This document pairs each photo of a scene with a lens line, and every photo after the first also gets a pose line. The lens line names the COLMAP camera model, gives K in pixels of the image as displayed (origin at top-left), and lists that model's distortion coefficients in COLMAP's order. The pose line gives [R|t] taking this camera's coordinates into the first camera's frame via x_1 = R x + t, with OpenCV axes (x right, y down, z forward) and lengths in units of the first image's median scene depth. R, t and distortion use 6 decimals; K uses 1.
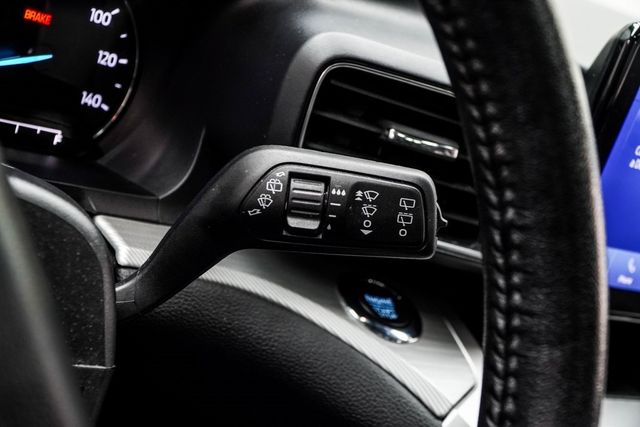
lens RADIAL K [[989.2, 0, 318.2], [0, 989.2, 214.9], [0, 0, 1]] dist [-0.014327, 0.000000]
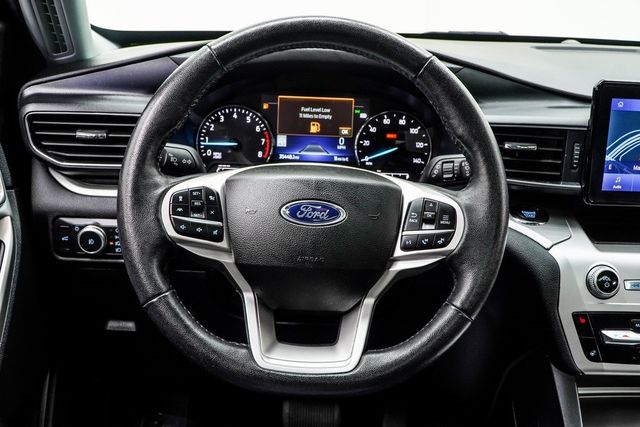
lens RADIAL K [[750.0, 0, 324.8], [0, 750.0, 215.0], [0, 0, 1]] dist [-0.007826, 0.000000]
pose [[0.815195, -0.182542, -0.549669, 0.700503], [0.118650, 0.981541, -0.149999, 0.323680], [0.566904, 0.057060, 0.821806, -0.881698]]
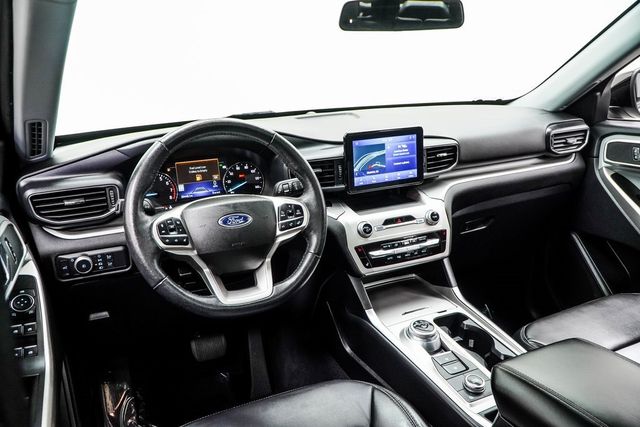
lens RADIAL K [[494.5, 0, 314.8], [0, 494.5, 216.8], [0, 0, 1]] dist [-0.006277, 0.001252]
pose [[0.910195, -0.350956, -0.219942, 0.561800], [0.343368, 0.936349, -0.073136, 0.324574], [0.231610, -0.008953, 0.972767, -1.452118]]
